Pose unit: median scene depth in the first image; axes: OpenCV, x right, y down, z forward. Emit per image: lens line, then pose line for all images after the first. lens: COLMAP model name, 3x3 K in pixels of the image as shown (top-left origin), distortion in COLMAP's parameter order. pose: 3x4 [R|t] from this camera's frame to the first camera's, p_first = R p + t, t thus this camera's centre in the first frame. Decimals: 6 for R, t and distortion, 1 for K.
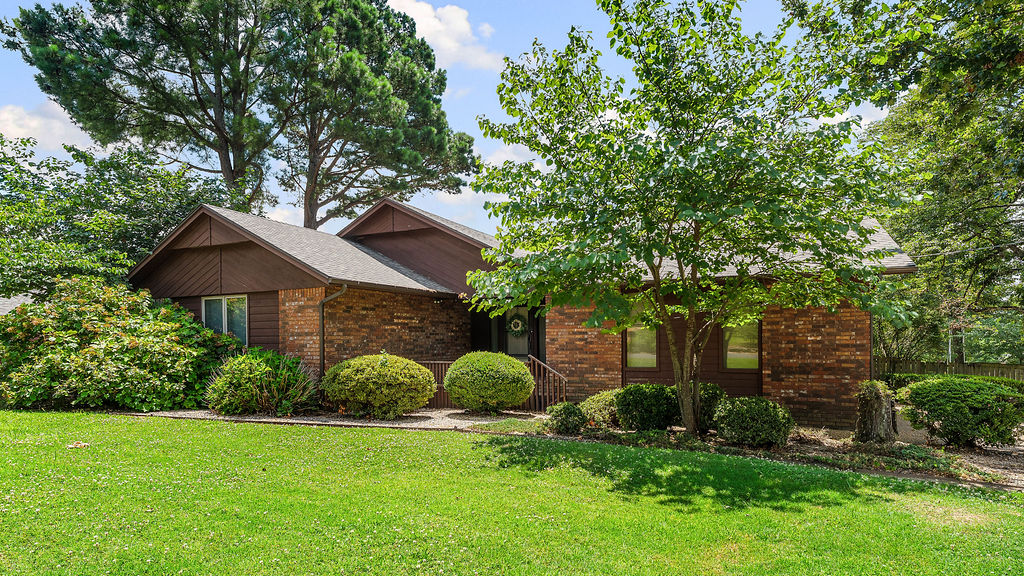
lens RADIAL K [[534.1, 0, 512.0], [0, 534.1, 288.0], [0, 0, 1]] dist [-0.001572, -0.000933]
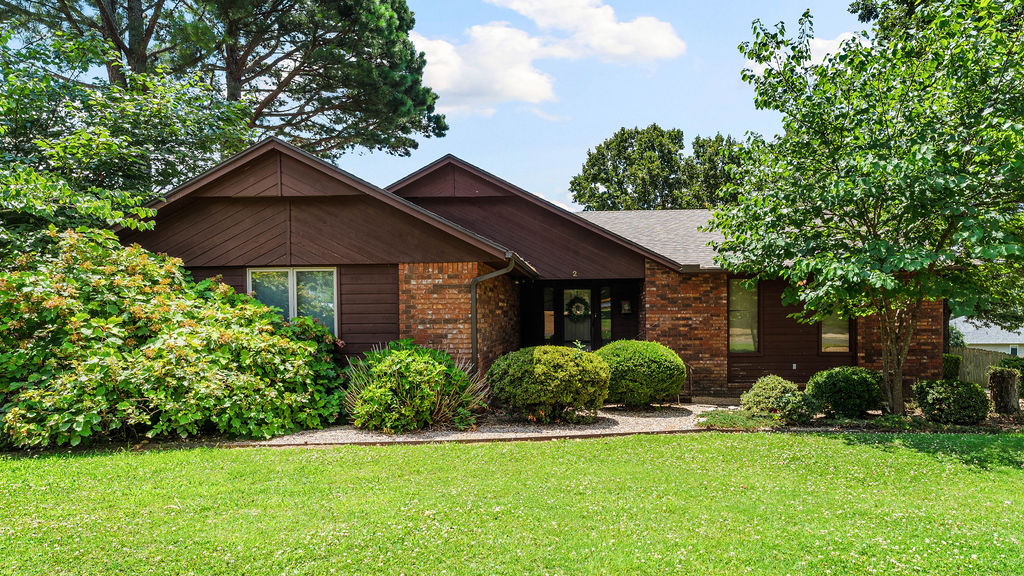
lens RADIAL K [[543.3, 0, 555.4], [0, 543.3, 286.2], [0, 0, 1]] dist [0.002352, -0.000170]
pose [[0.923738, 0.022409, 0.382370, -0.547701], [-0.035207, 0.999029, 0.026504, 0.008555], [-0.381405, -0.037944, 0.923629, 0.210751]]
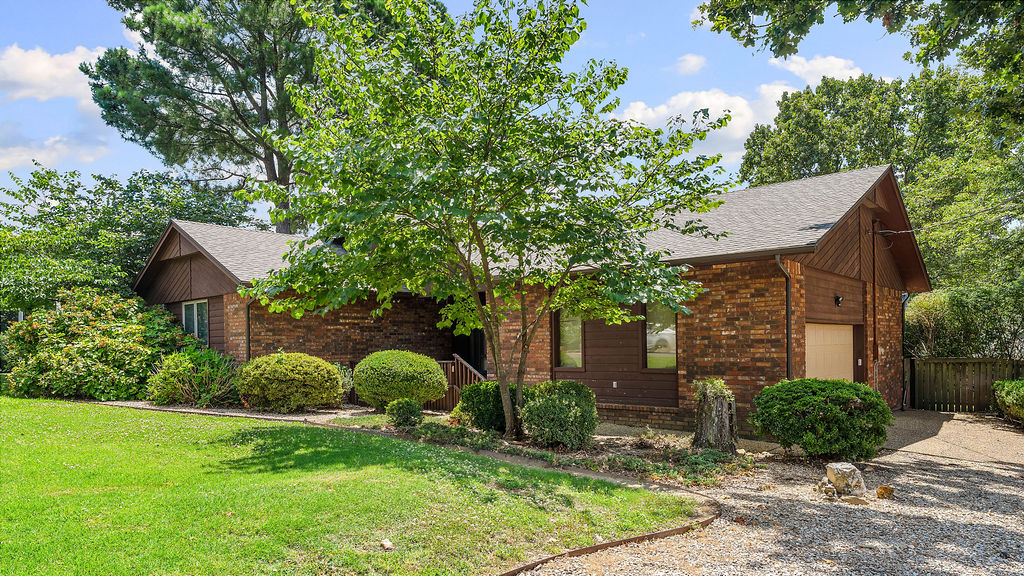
lens RADIAL K [[613.9, 0, 512.0], [0, 613.9, 288.0], [0, 0, 1]] dist [-0.000862, 0.000398]
pose [[0.959319, -0.031412, -0.280572, 0.504480], [0.032864, 0.999460, 0.000472, 0.009926], [0.280406, -0.009673, 0.959833, -0.042845]]
